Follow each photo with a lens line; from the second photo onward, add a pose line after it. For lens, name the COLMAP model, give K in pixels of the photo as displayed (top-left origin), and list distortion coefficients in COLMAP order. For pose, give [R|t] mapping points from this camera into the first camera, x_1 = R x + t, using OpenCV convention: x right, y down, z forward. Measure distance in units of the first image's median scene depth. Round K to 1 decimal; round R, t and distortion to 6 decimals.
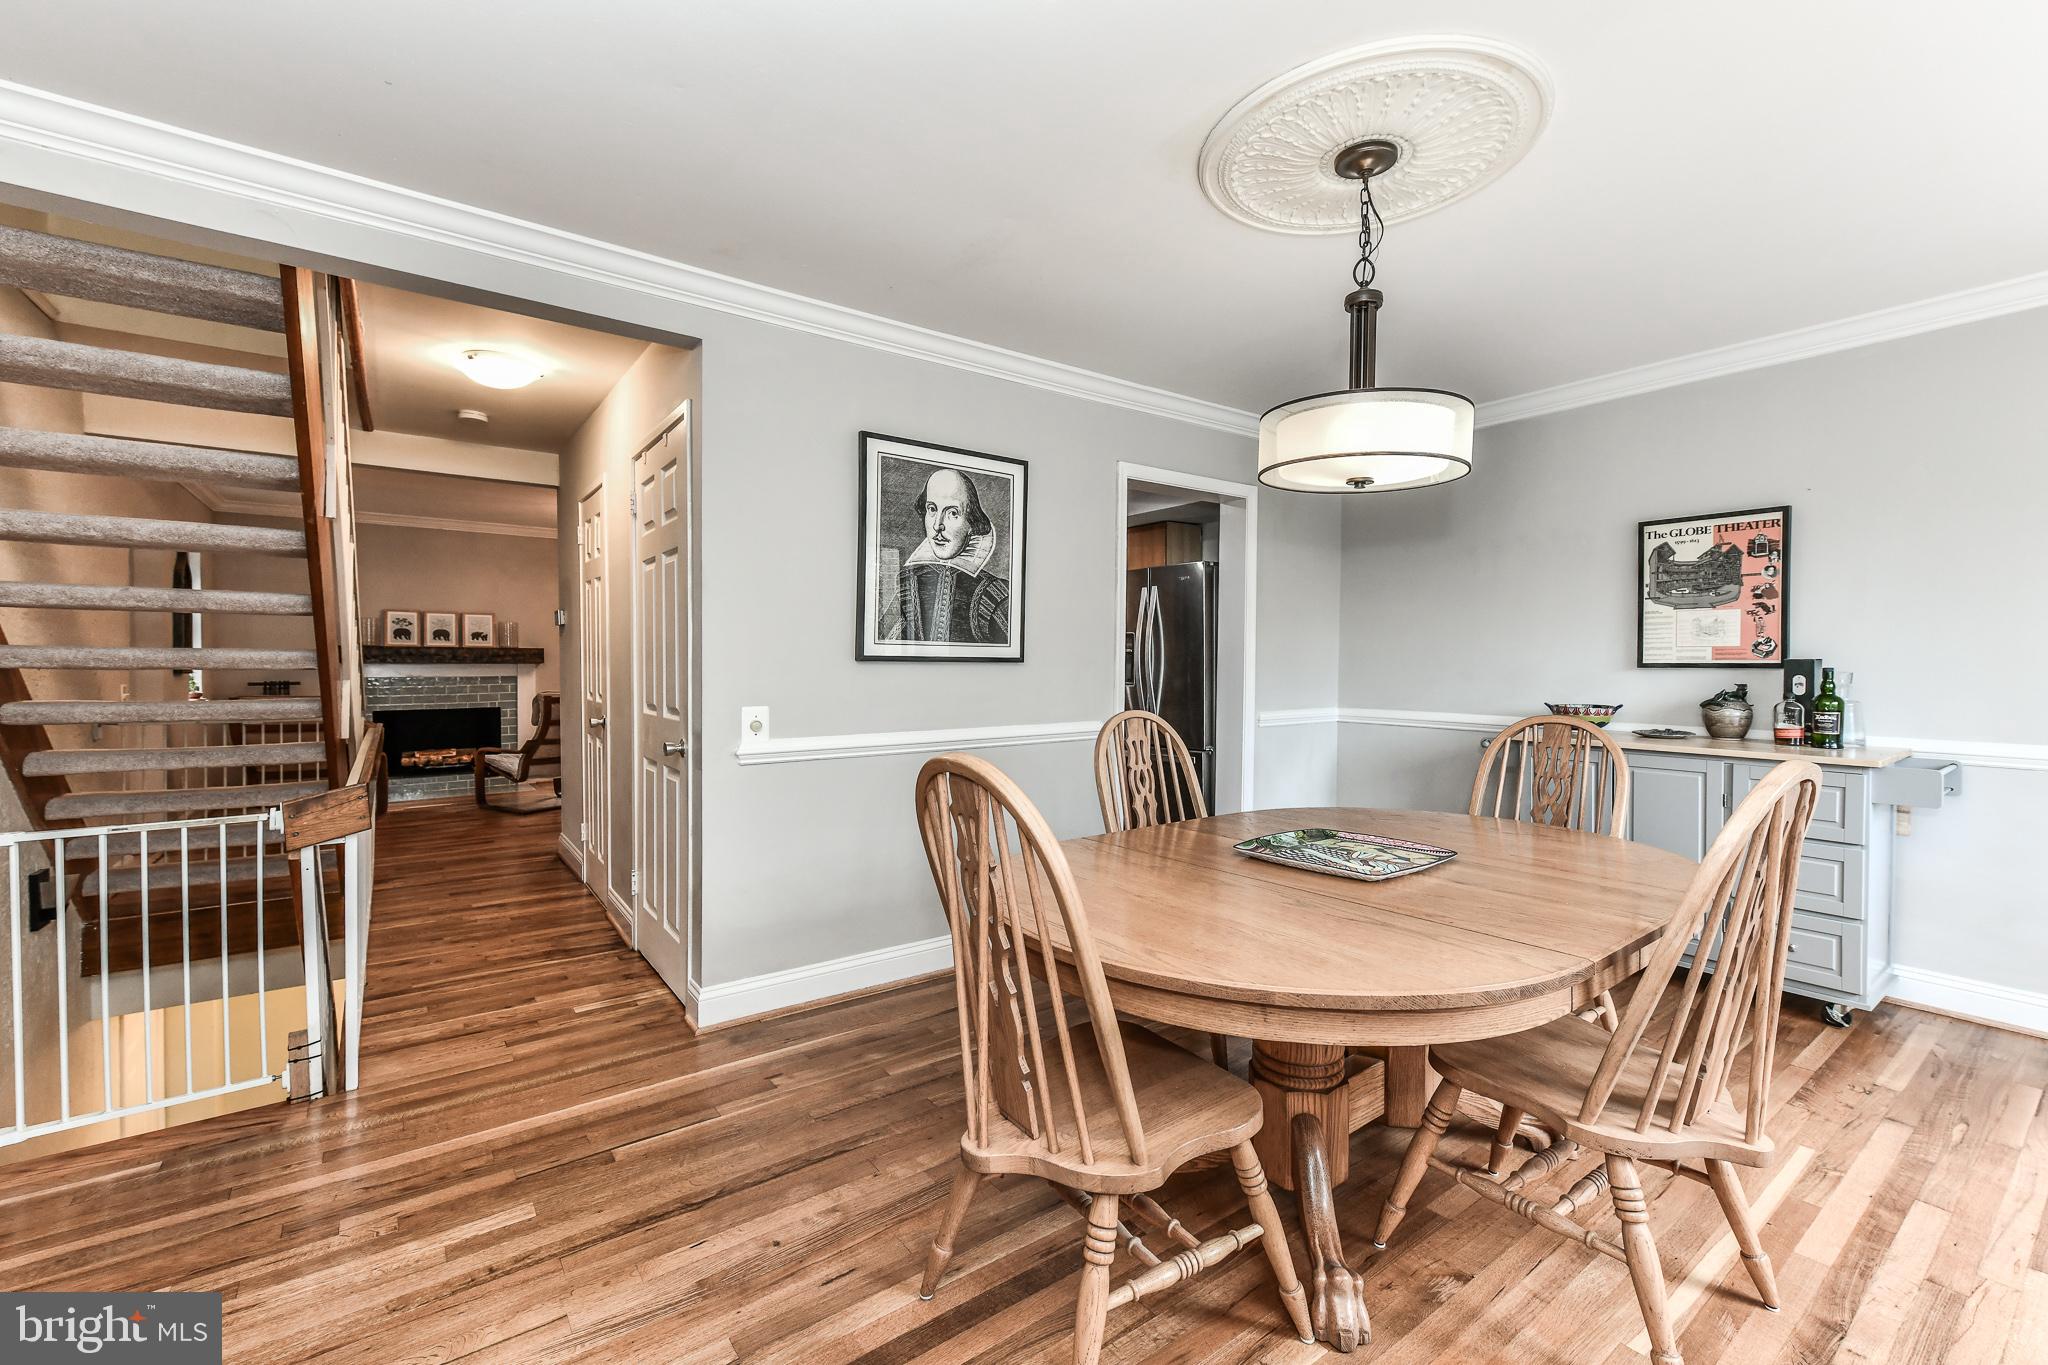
lens RADIAL K [[833.0, 0, 1024.9], [0, 833.0, 670.9], [0, 0, 1]] dist [0.002447, -0.003229]
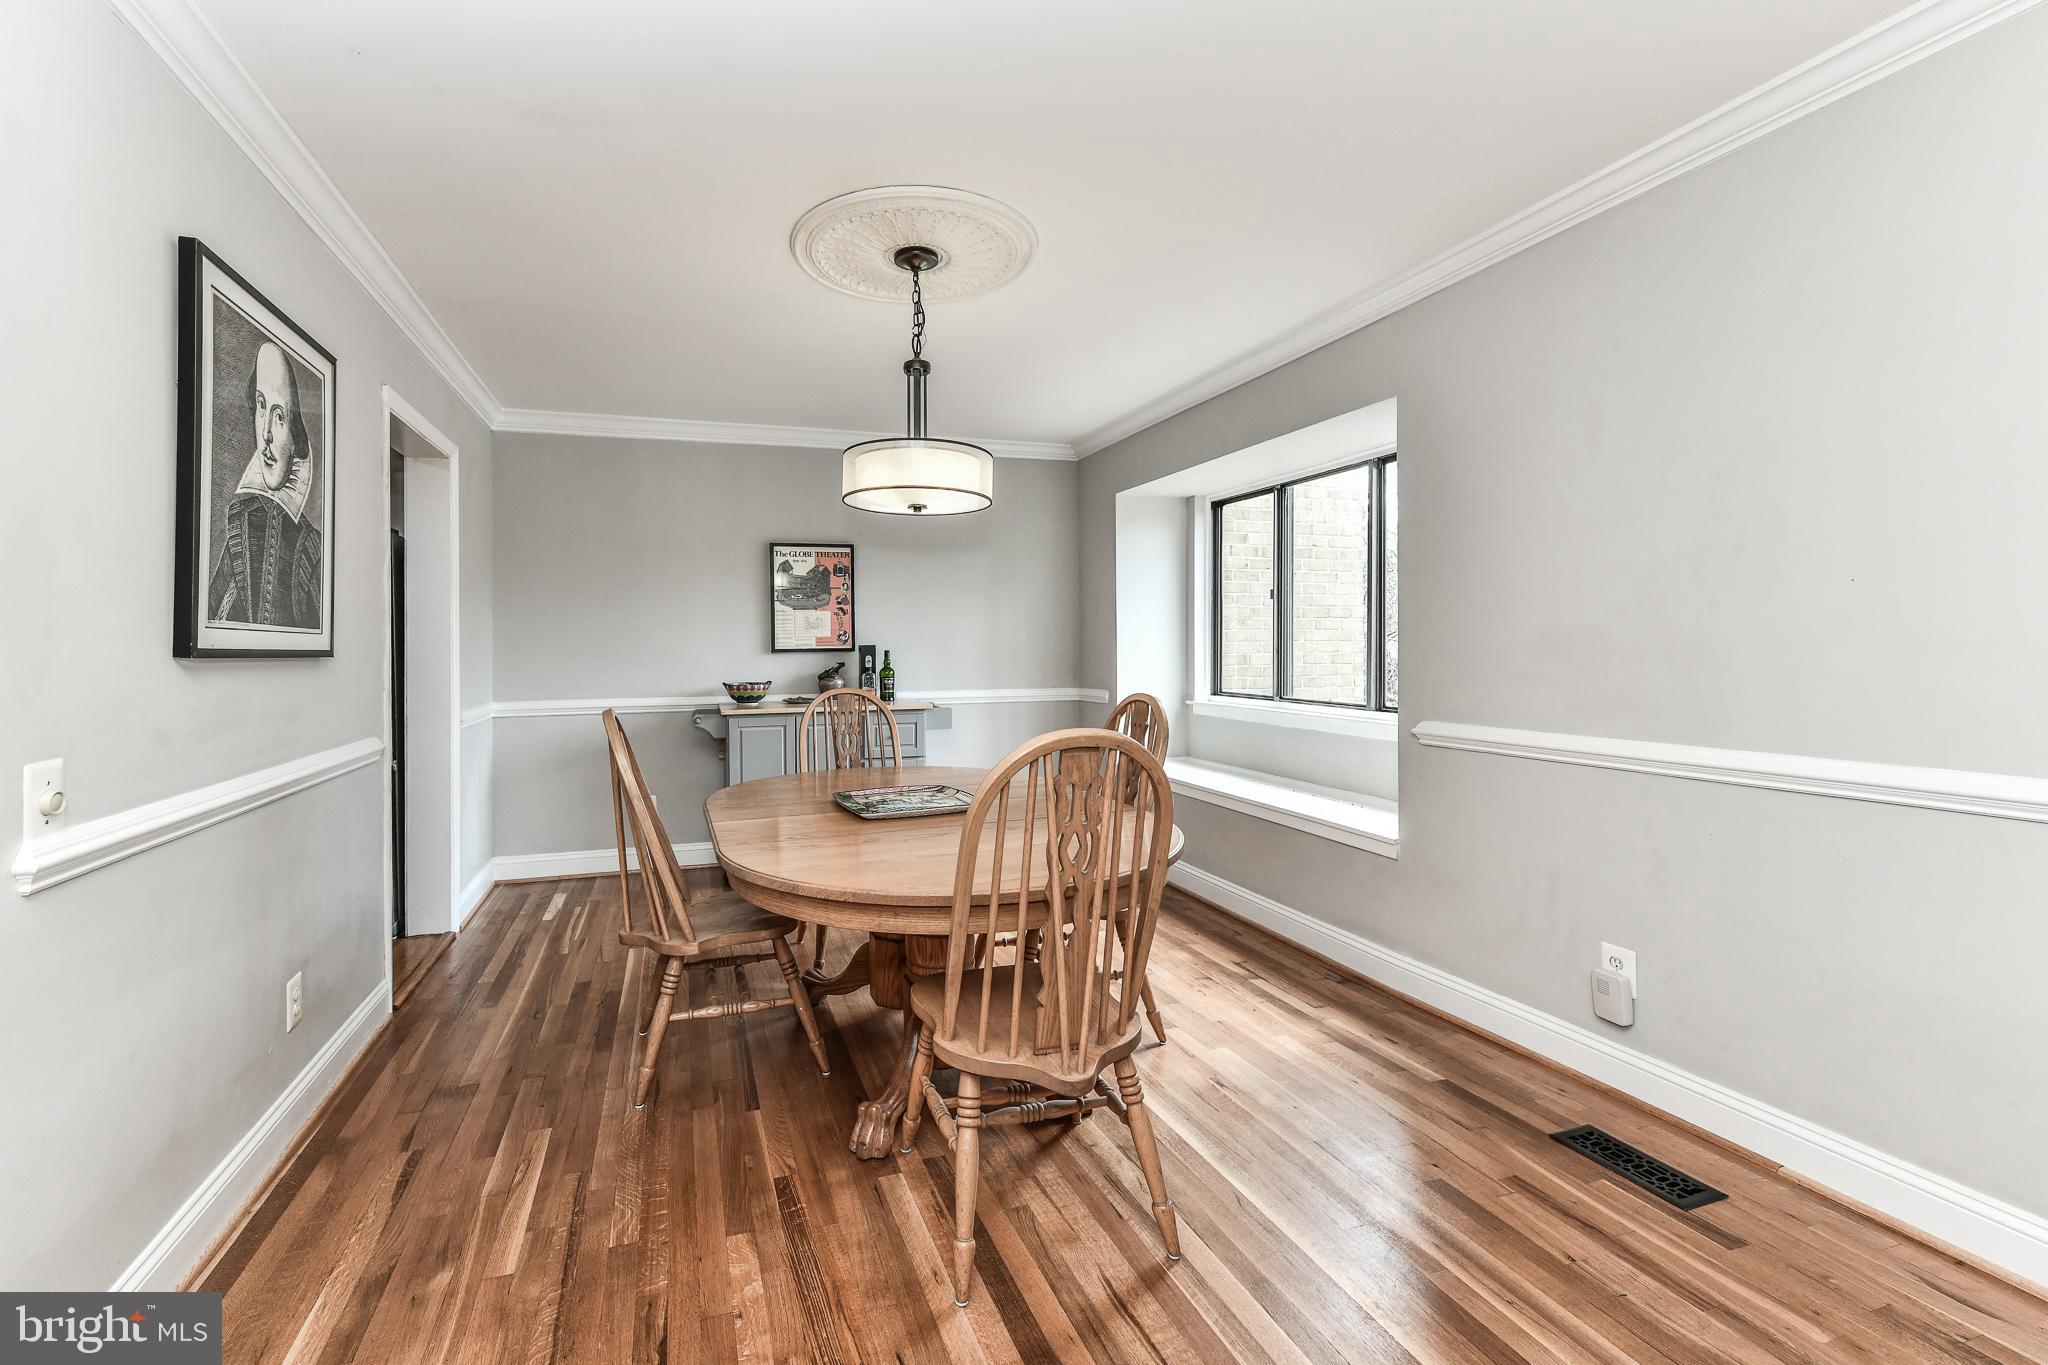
lens RADIAL K [[876.9, 0, 914.8], [0, 876.9, 648.5], [0, 0, 1]] dist [-0.000473, -0.000225]
pose [[0.343722, -0.009277, 0.939025, -0.542312], [0.025738, 0.999669, 0.000455, -0.005790], [-0.938719, 0.024012, 0.343847, 0.341113]]
